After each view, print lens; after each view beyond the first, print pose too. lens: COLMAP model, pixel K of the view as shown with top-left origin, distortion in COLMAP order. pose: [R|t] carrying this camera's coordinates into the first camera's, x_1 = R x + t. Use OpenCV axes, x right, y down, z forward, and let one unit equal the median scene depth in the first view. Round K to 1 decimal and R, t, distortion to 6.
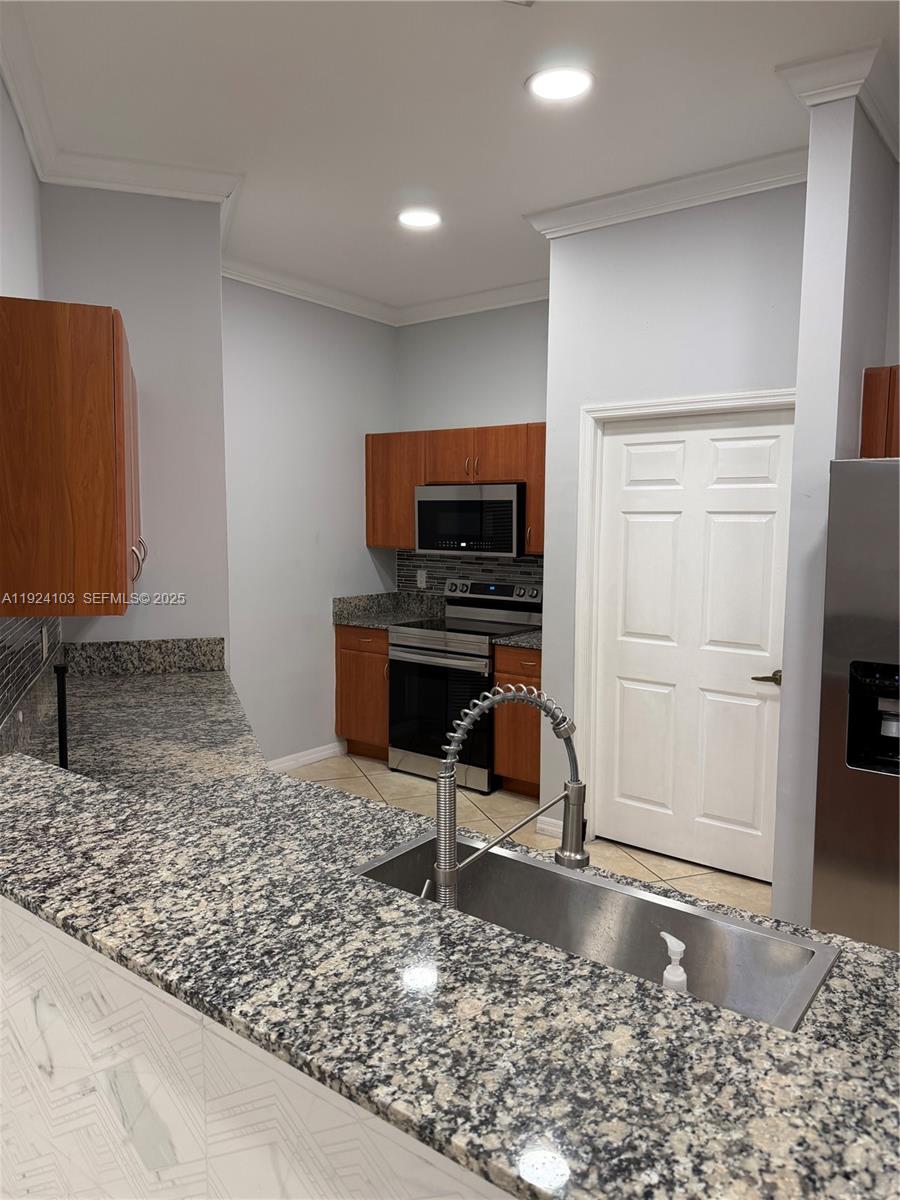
lens RADIAL K [[841.0, 0, 455.4], [0, 841.0, 604.6], [0, 0, 1]] dist [0.026812, -0.031396]
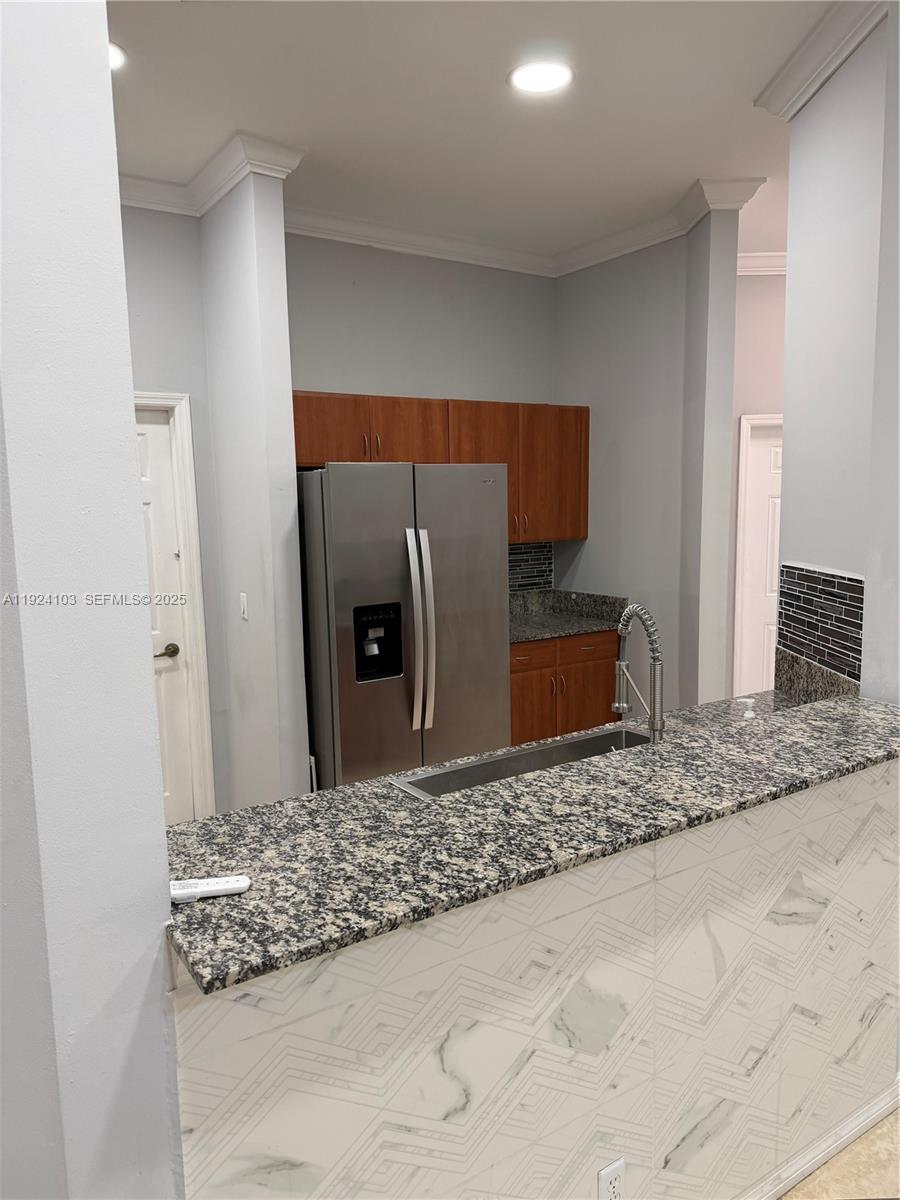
lens RADIAL K [[841.0, 0, 443.9], [0, 841.0, 596.6], [0, 0, 1]] dist [0.026812, -0.031396]
pose [[0.339832, -0.127782, 0.931765, -1.524975], [0.133283, 0.987271, 0.086783, -0.098450], [-0.930994, 0.094697, 0.352537, 0.770188]]
